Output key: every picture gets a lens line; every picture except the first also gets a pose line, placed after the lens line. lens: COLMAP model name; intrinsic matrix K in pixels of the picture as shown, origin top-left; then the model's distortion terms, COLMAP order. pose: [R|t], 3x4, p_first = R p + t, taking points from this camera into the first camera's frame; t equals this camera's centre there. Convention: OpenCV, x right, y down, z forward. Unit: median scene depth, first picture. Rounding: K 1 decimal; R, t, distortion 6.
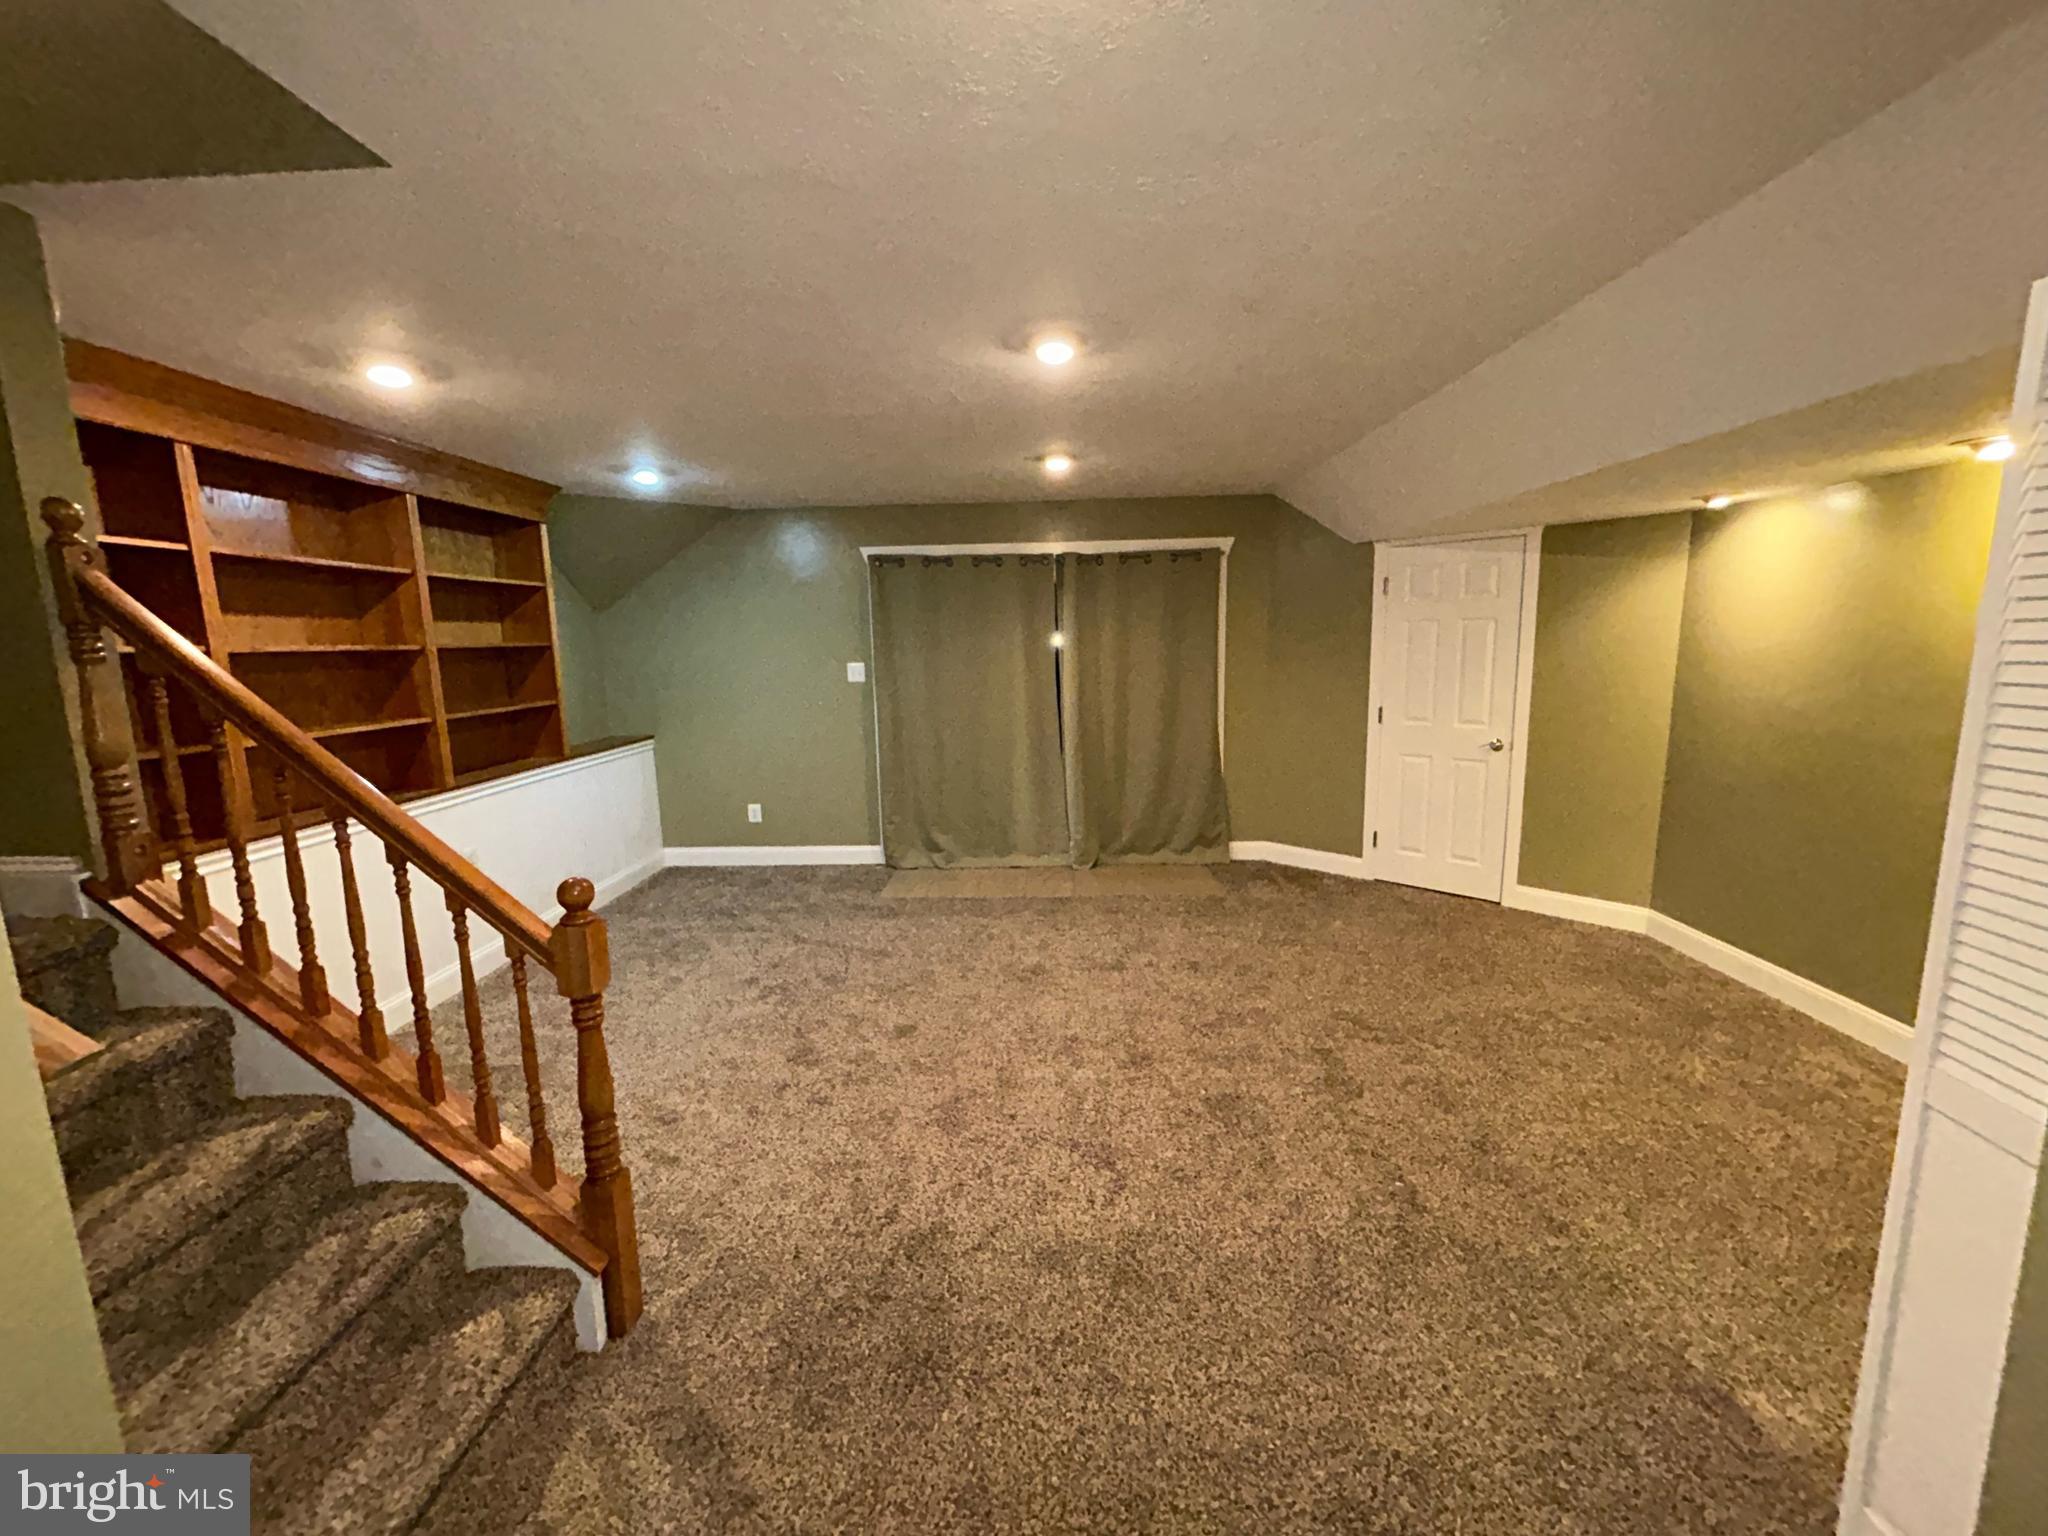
lens RADIAL K [[831.0, 0, 1016.7], [0, 831.0, 764.0], [0, 0, 1]] dist [0.003104, 0.000921]
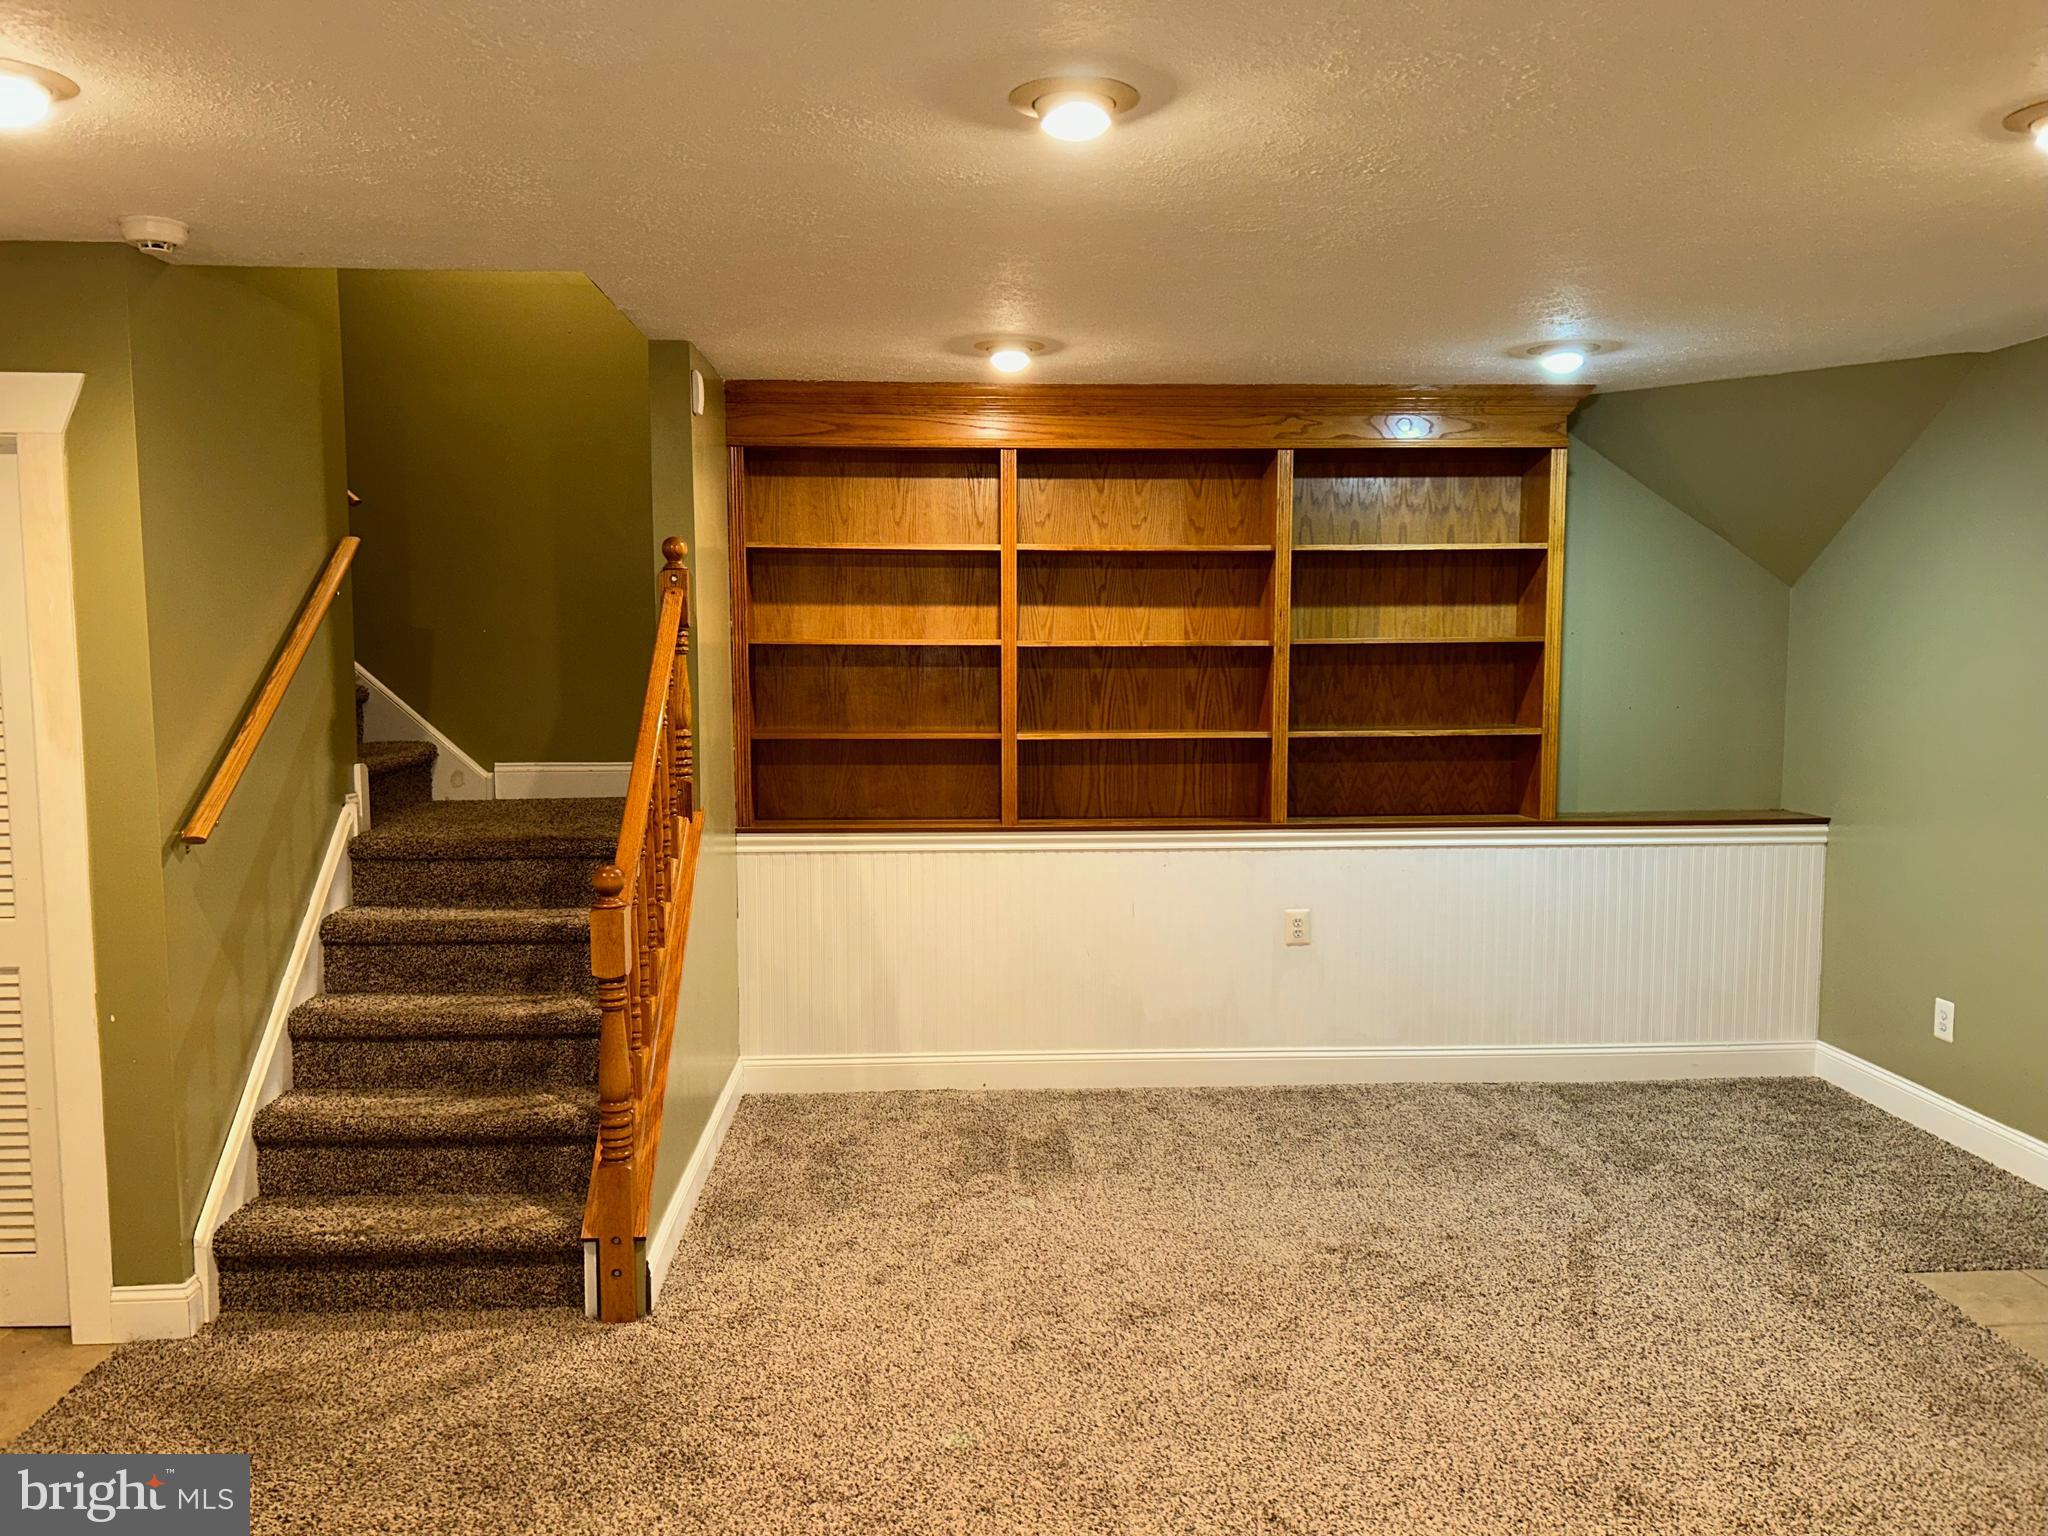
lens RADIAL K [[1548.0, 0, 1022.2], [0, 1548.0, 778.4], [0, 0, 1]] dist [0.052922, -0.046108]
pose [[0.100008, 0.114364, -0.988392, 1.005175], [-0.151380, 0.983557, 0.098487, -0.170592], [0.983404, 0.139773, 0.115676, 0.856843]]
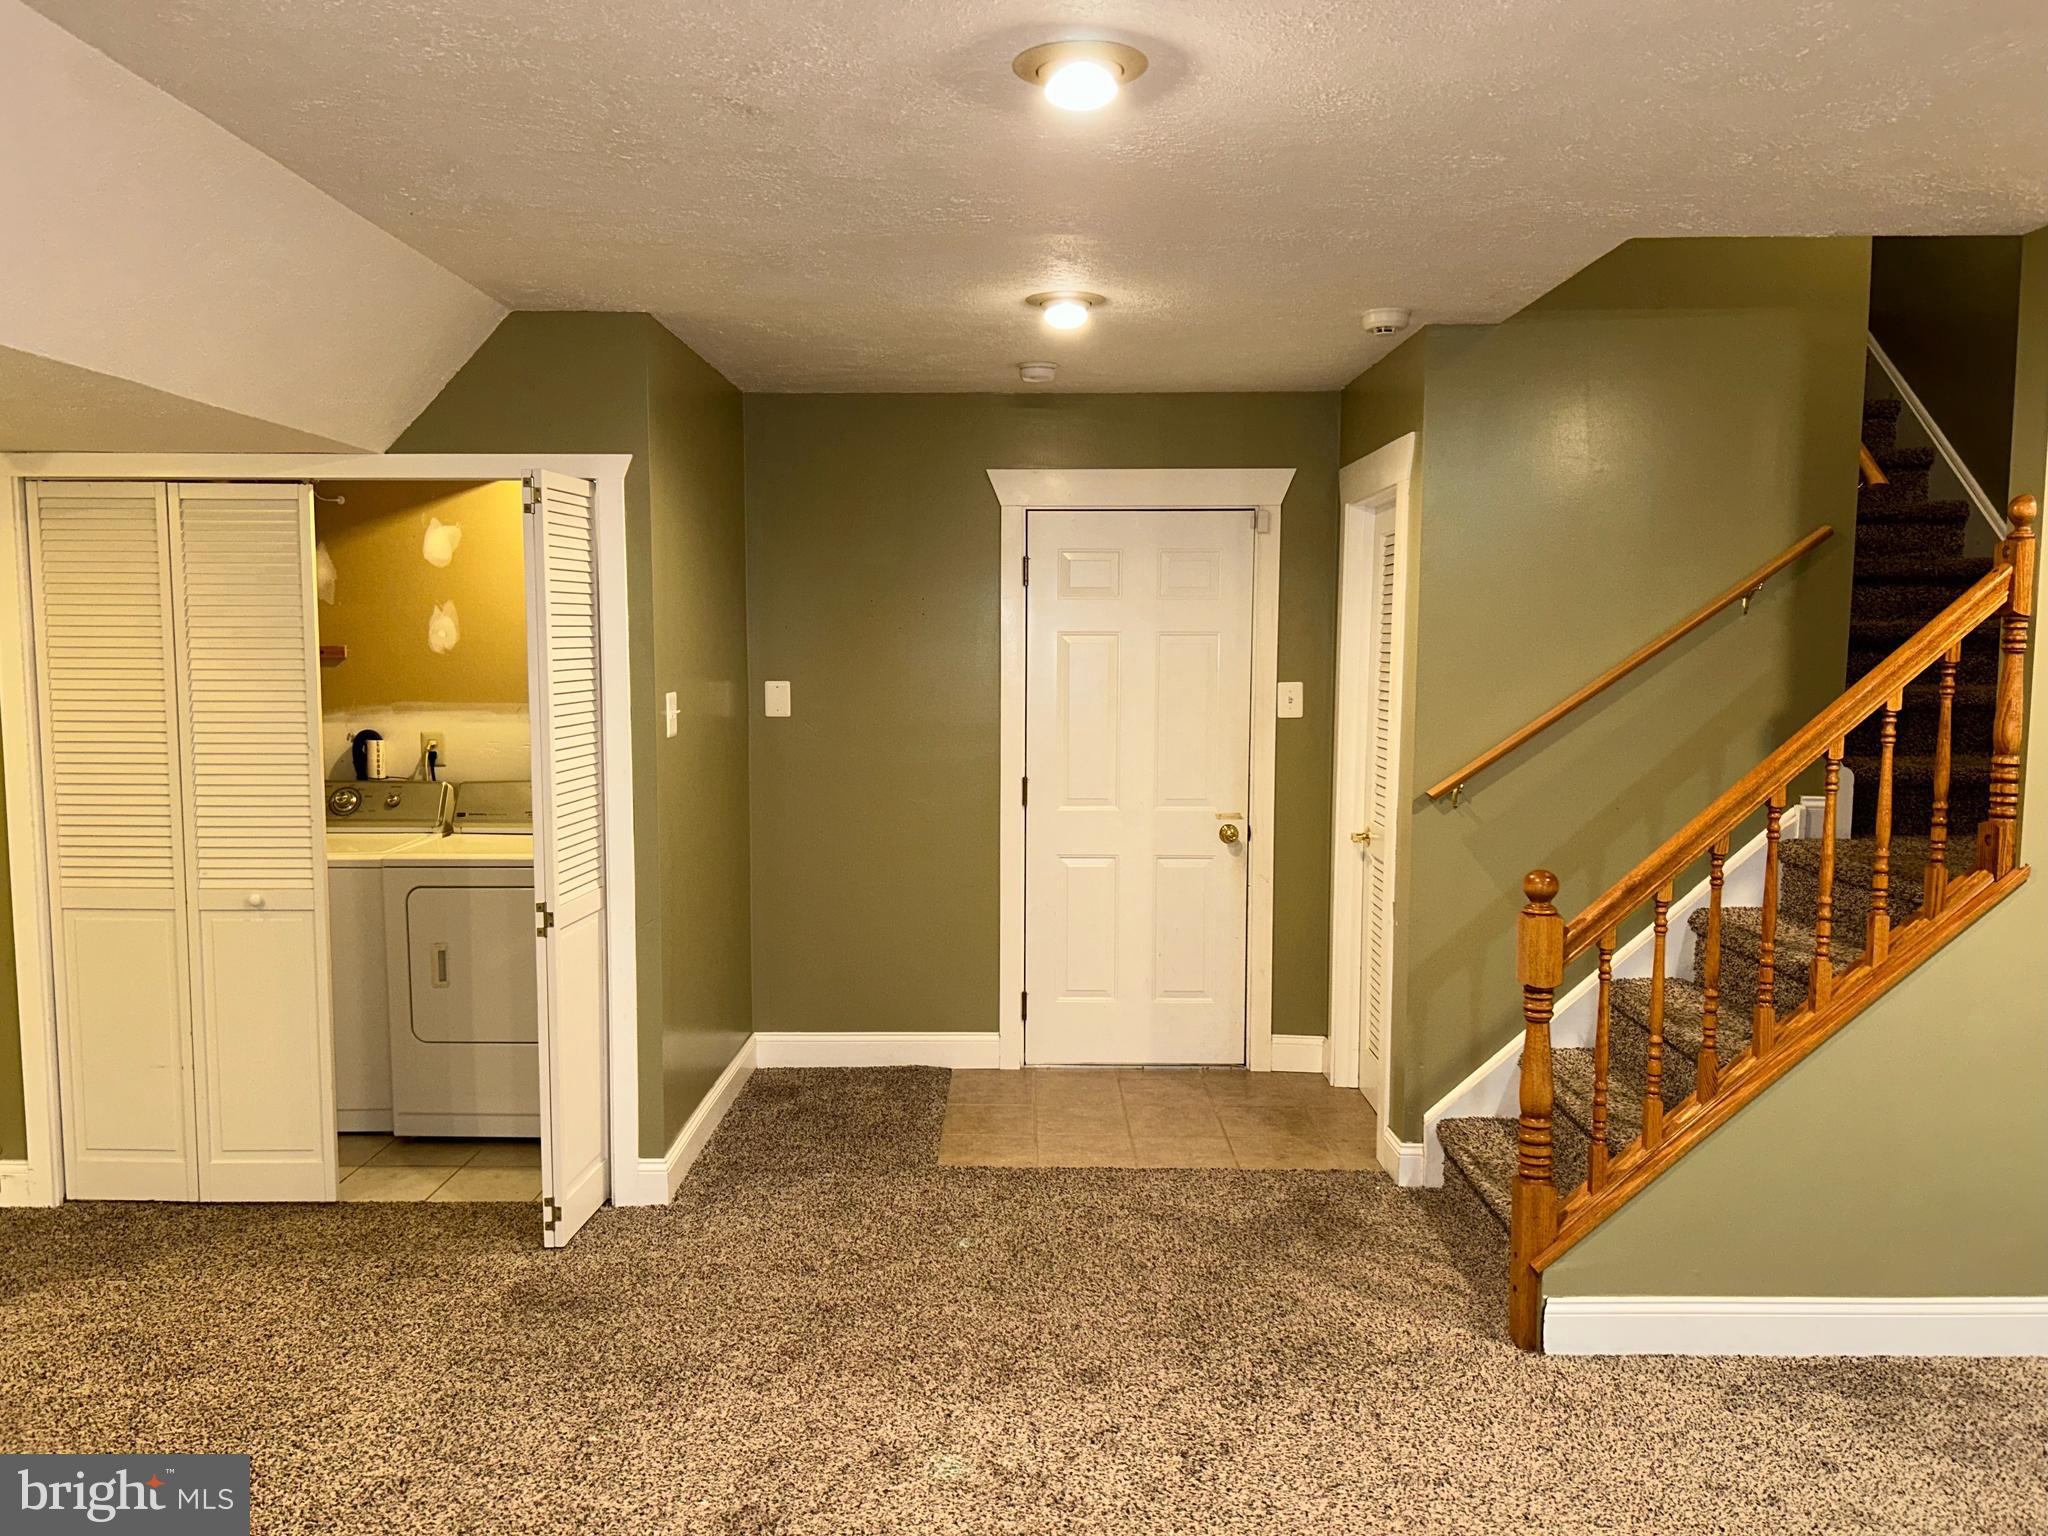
lens RADIAL K [[1548.0, 0, 1019.2], [0, 1548.0, 781.2], [0, 0, 1]] dist [0.052922, -0.046108]
pose [[-0.999140, 0.024957, -0.033120, 0.117095], [0.016143, 0.969712, 0.243717, -0.302147], [0.038199, 0.242973, -0.969281, 1.890236]]
